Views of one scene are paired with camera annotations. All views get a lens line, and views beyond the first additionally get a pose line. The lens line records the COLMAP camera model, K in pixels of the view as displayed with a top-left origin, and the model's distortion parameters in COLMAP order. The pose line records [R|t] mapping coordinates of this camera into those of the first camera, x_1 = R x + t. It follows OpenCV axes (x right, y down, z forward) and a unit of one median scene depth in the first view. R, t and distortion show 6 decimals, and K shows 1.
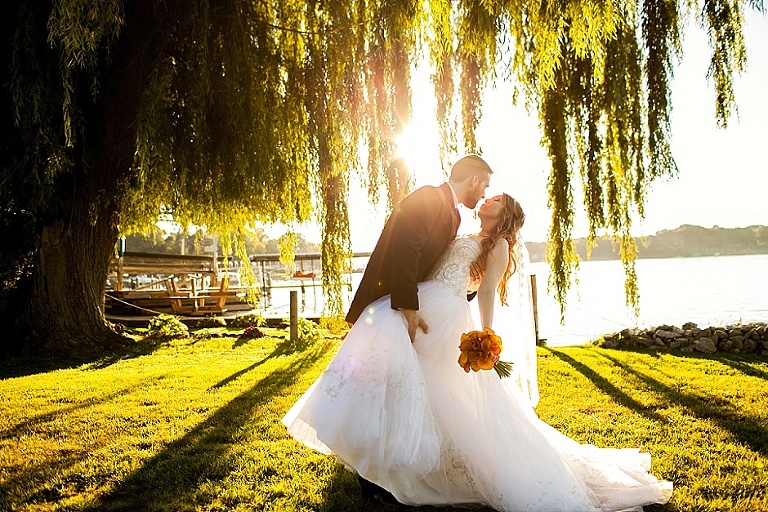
lens RADIAL K [[867.0, 0, 383.0], [0, 867.0, 326.4], [0, 0, 1]] dist [-0.086423, 0.020388]
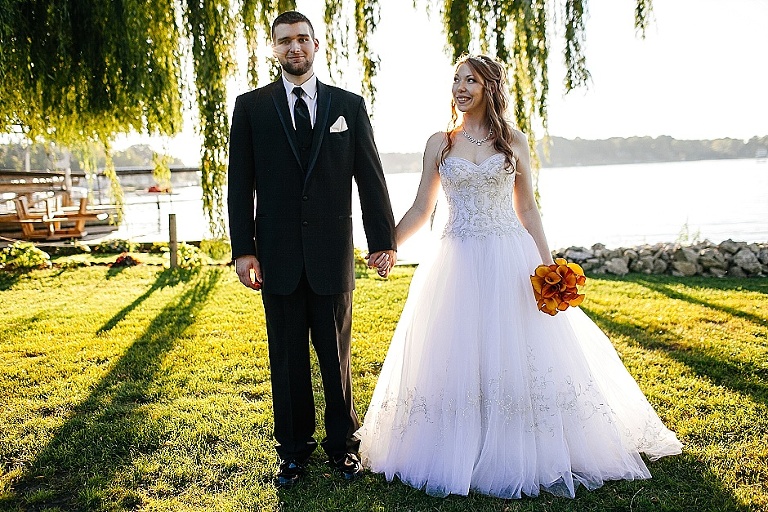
lens RADIAL K [[867.0, 0, 383.0], [0, 867.0, 326.4], [0, 0, 1]] dist [-0.086423, 0.020388]
pose [[0.980438, -0.037420, 0.193240, -0.069544], [0.016549, 0.993957, 0.108515, -0.018580], [-0.196133, -0.103195, 0.975132, 0.076447]]
